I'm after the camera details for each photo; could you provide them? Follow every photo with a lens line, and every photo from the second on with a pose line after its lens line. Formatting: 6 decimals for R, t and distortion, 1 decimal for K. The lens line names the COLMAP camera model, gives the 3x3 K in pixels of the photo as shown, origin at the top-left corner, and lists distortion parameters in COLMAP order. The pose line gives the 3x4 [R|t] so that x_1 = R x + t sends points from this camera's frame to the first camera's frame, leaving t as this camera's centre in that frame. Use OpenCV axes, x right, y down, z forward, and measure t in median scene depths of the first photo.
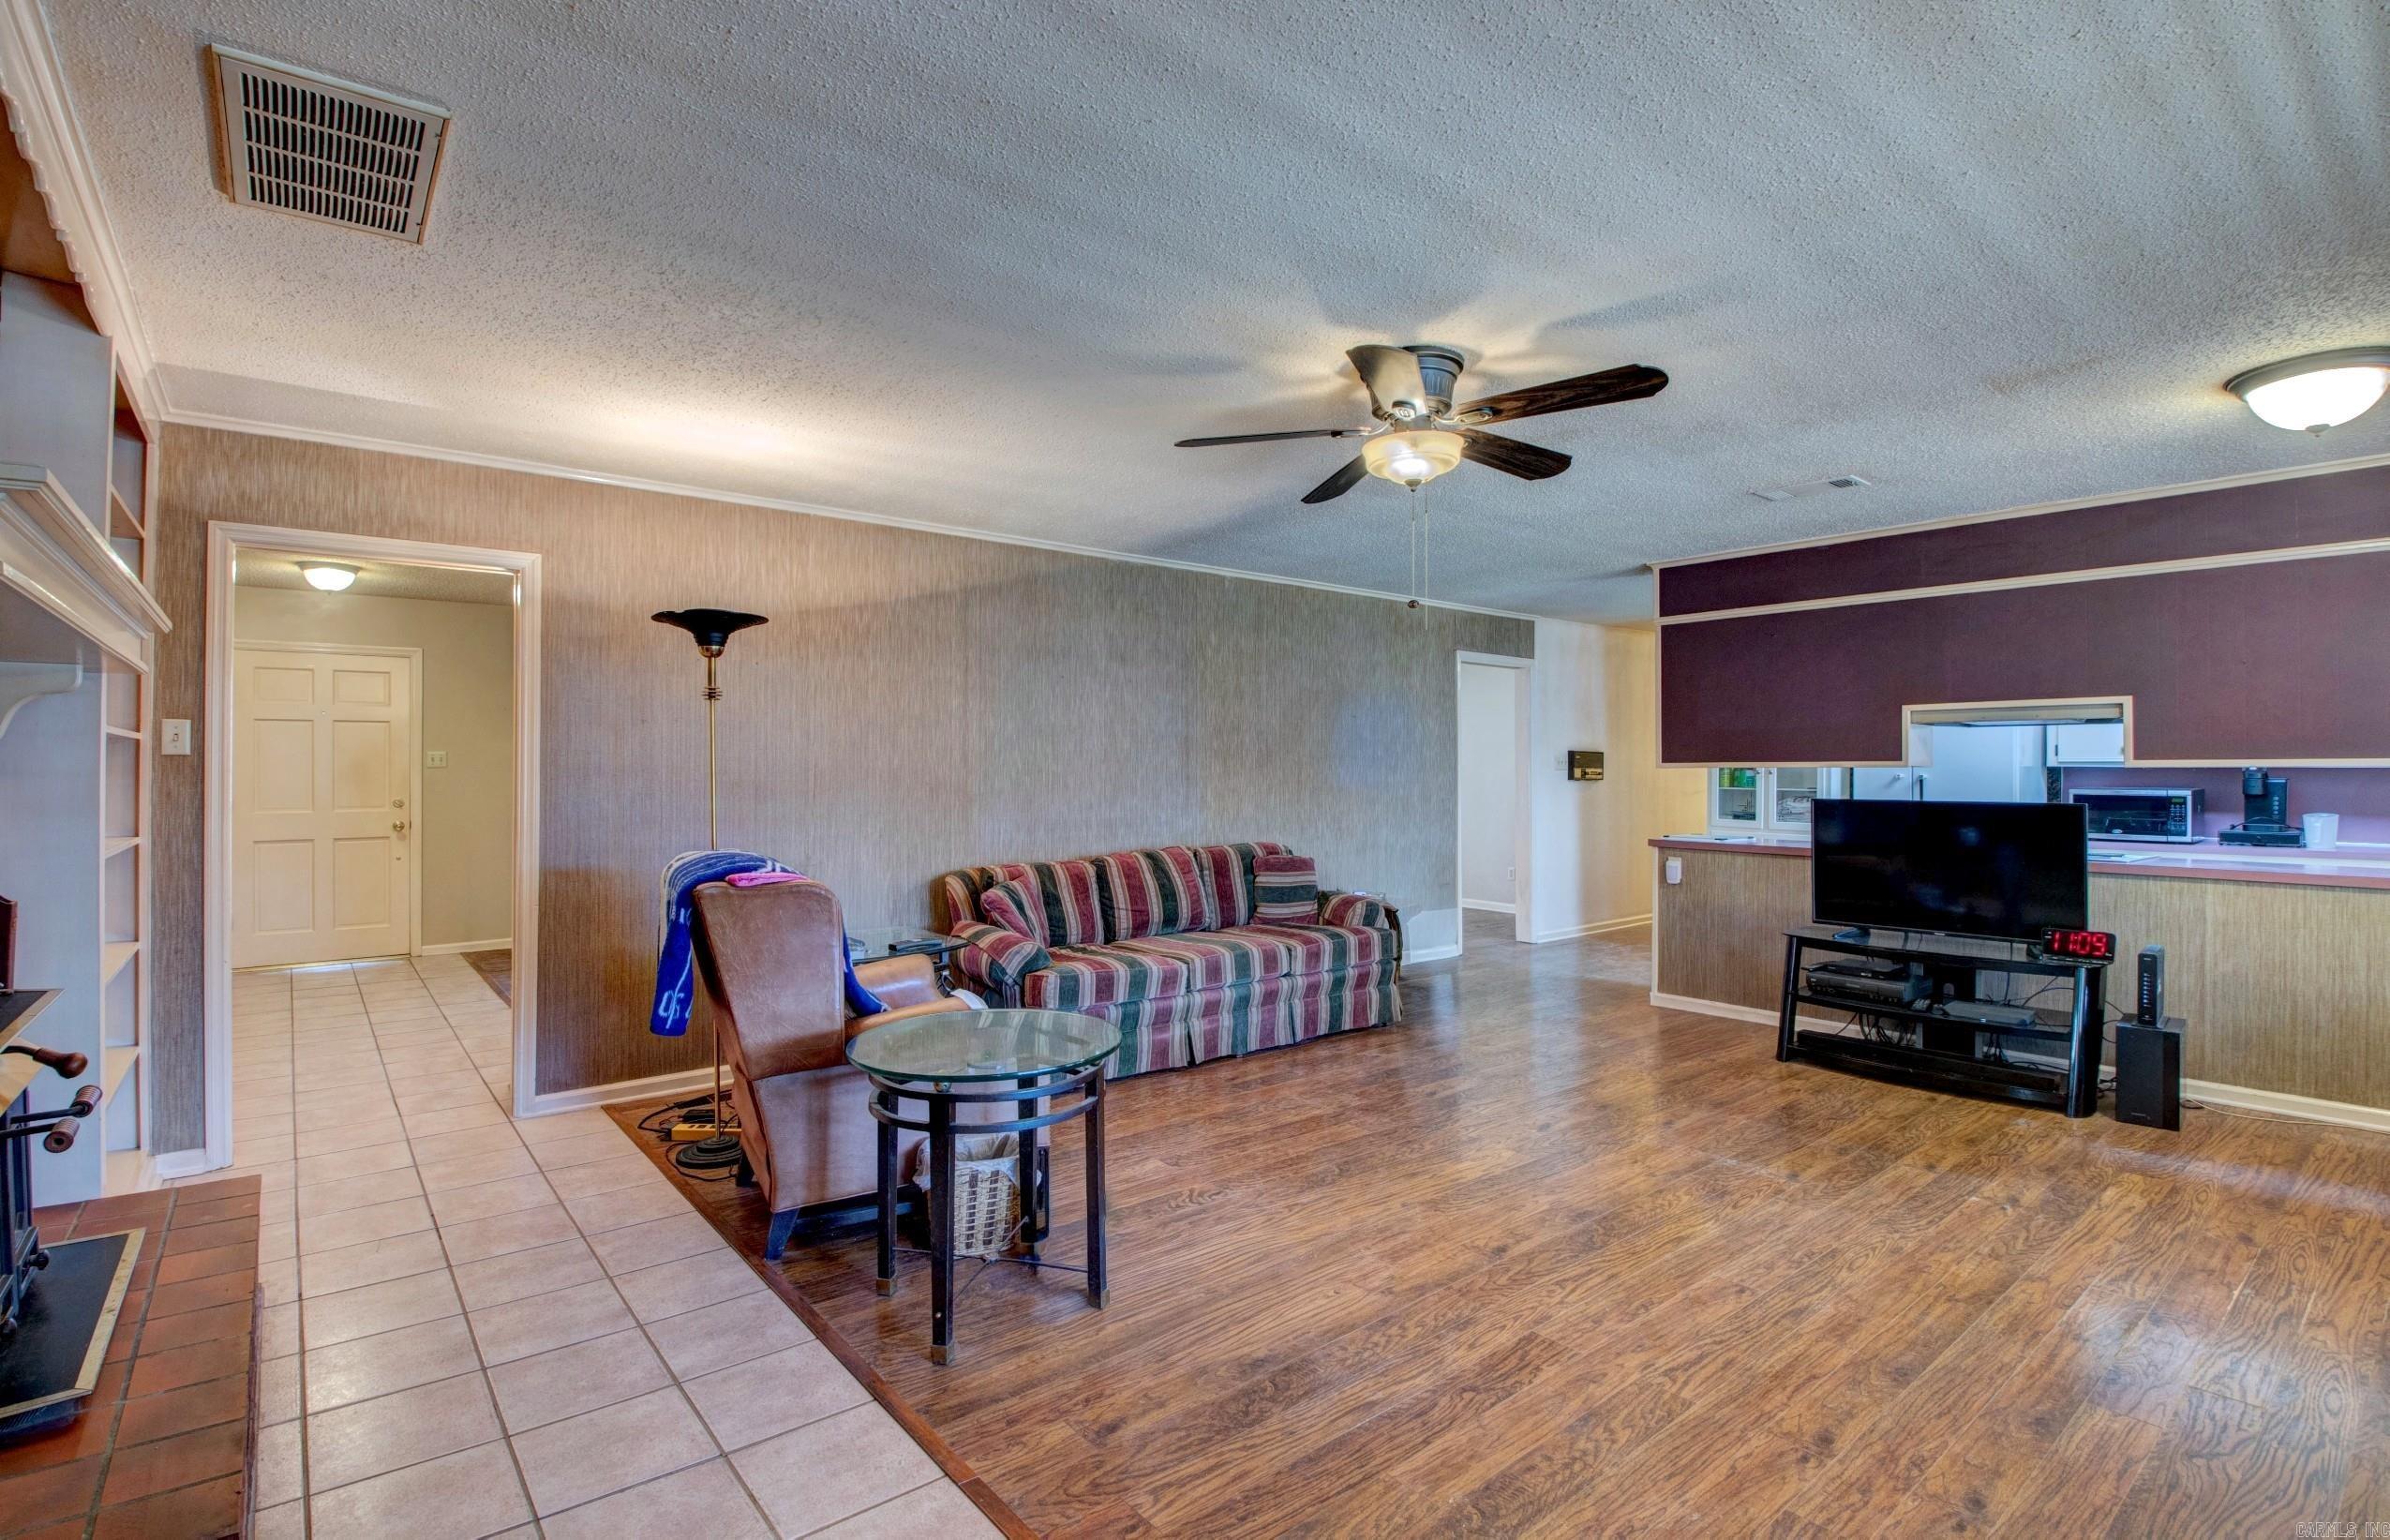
lens RADIAL K [[1120.7, 0, 1195.0], [0, 1120.7, 770.0], [0, 0, 1]] dist [-0.002043, -0.000554]
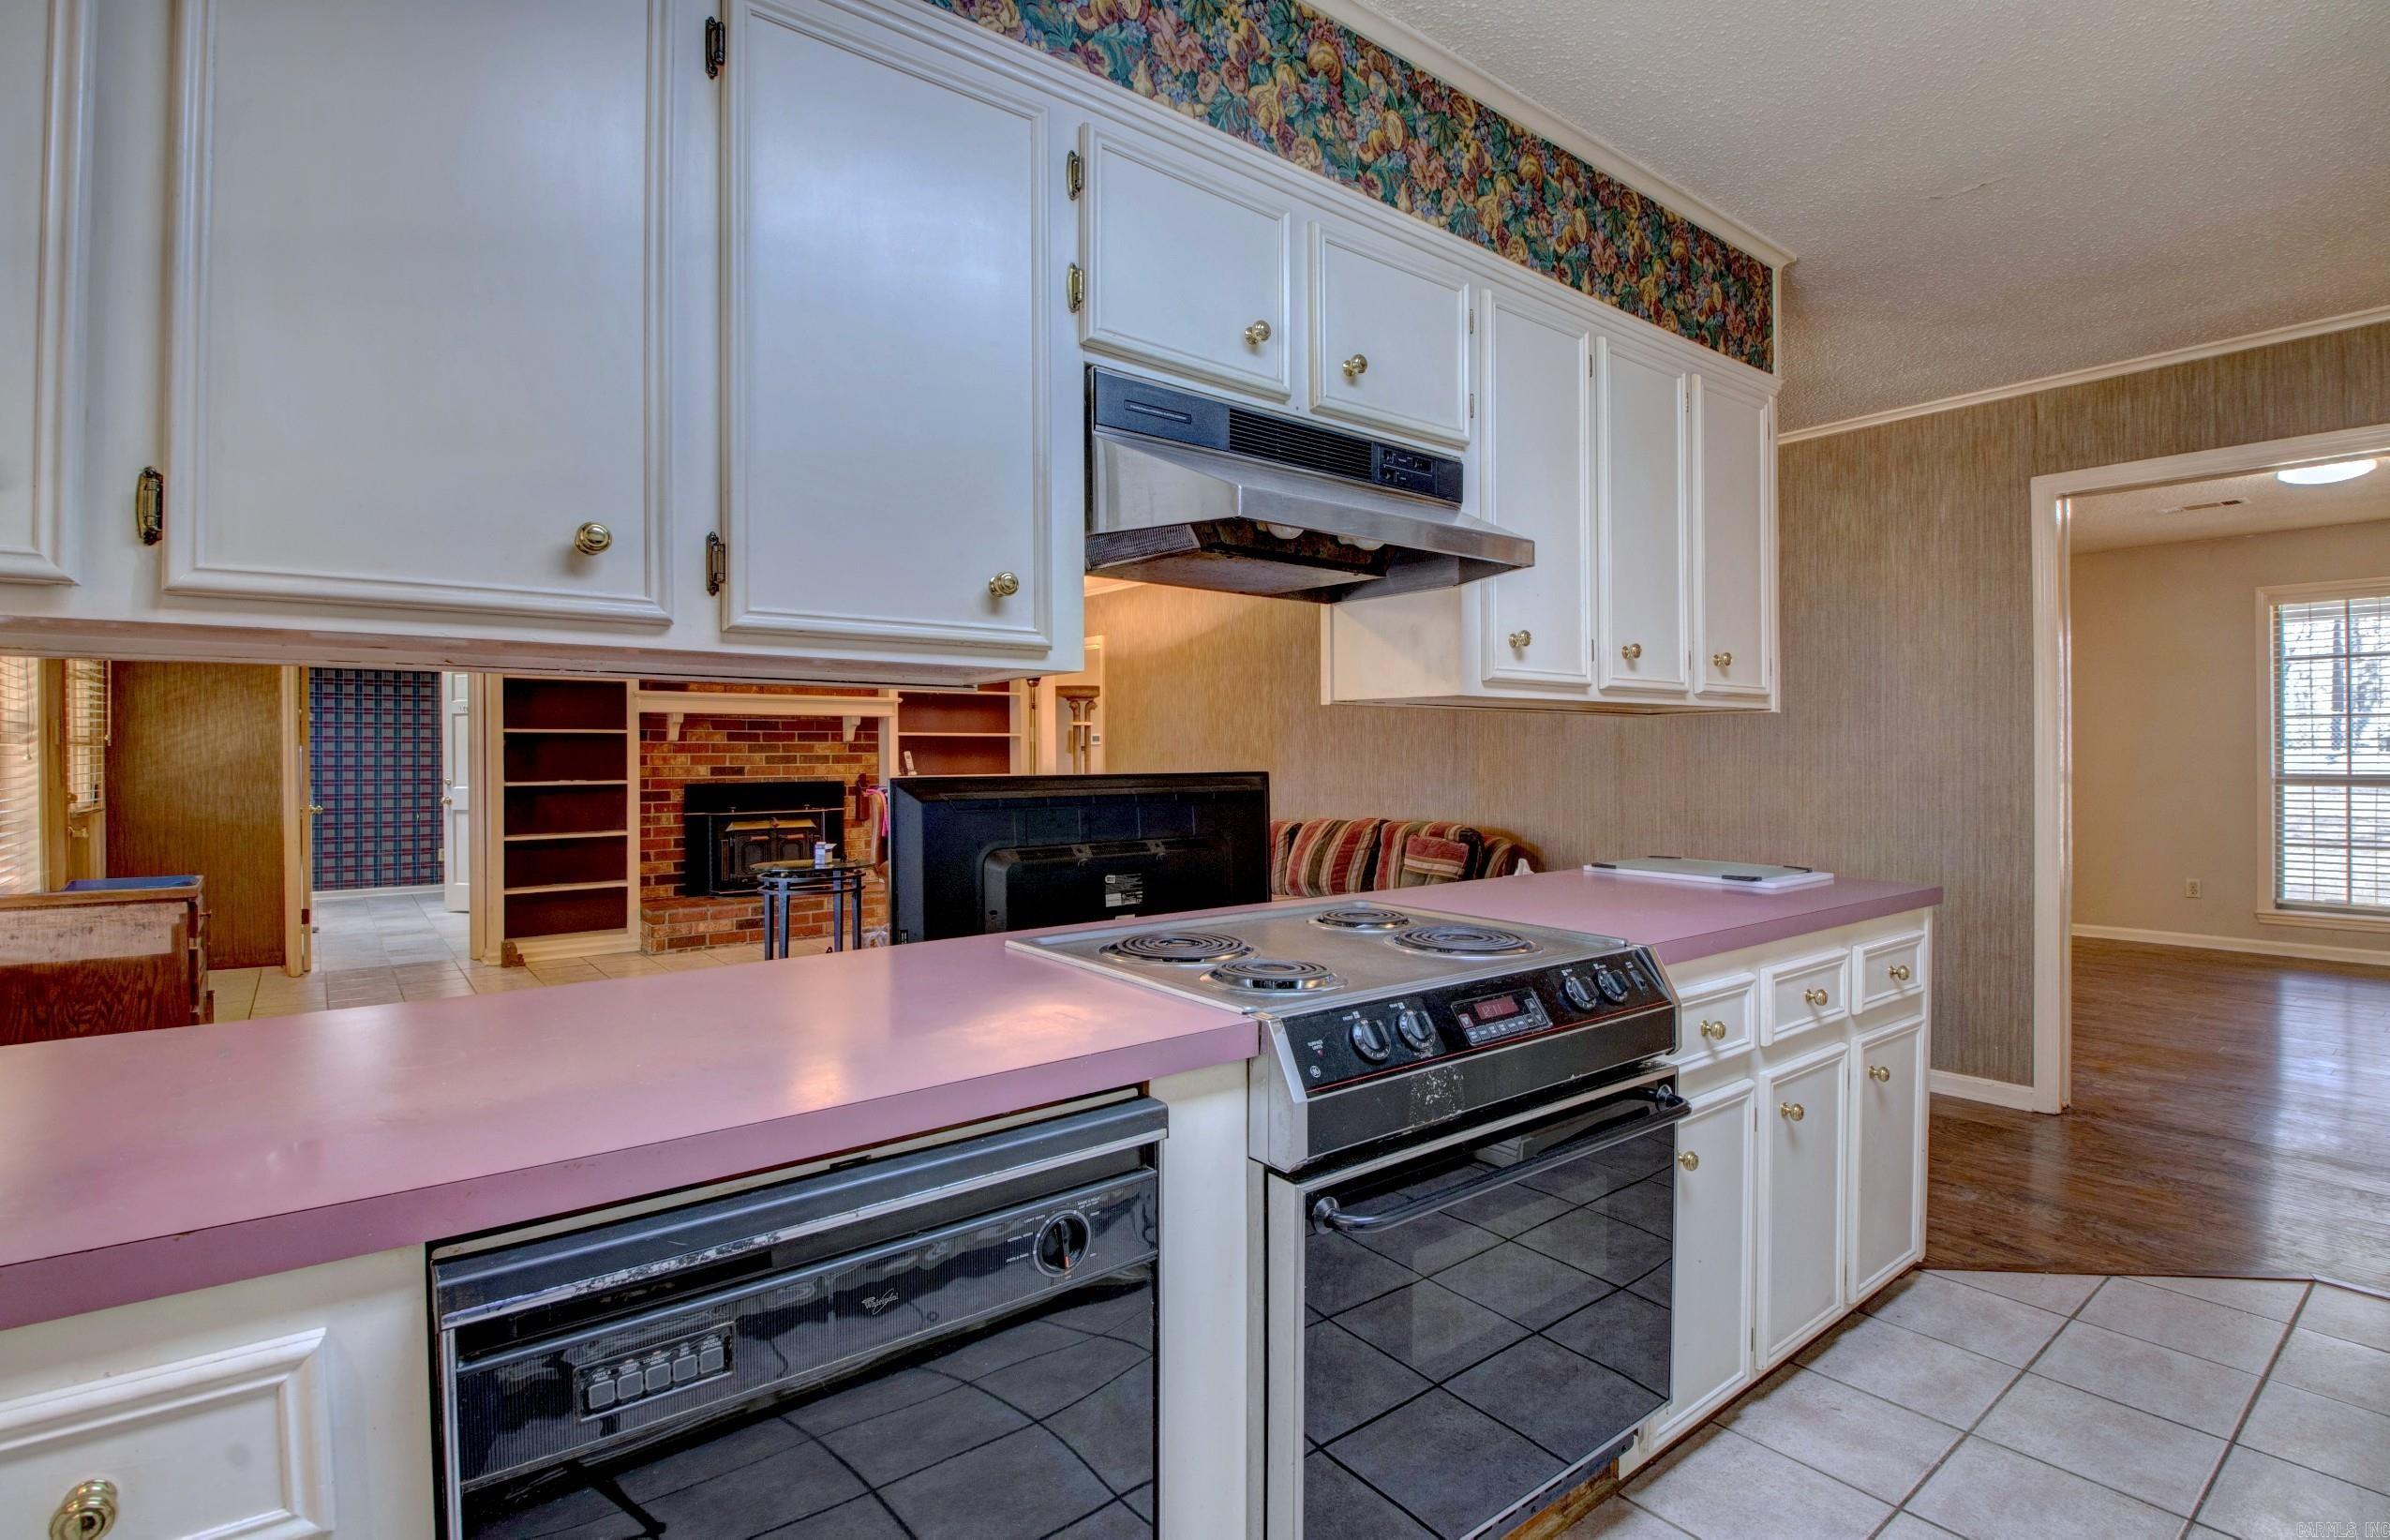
lens RADIAL K [[1120.7, 0, 1195.0], [0, 1120.7, 770.0], [0, 0, 1]] dist [-0.002043, -0.000554]
pose [[-0.019003, 0.005700, -0.999803, 0.923383], [0.002995, 0.999980, 0.005644, 0.019892], [0.999815, -0.002887, -0.019020, 0.825056]]
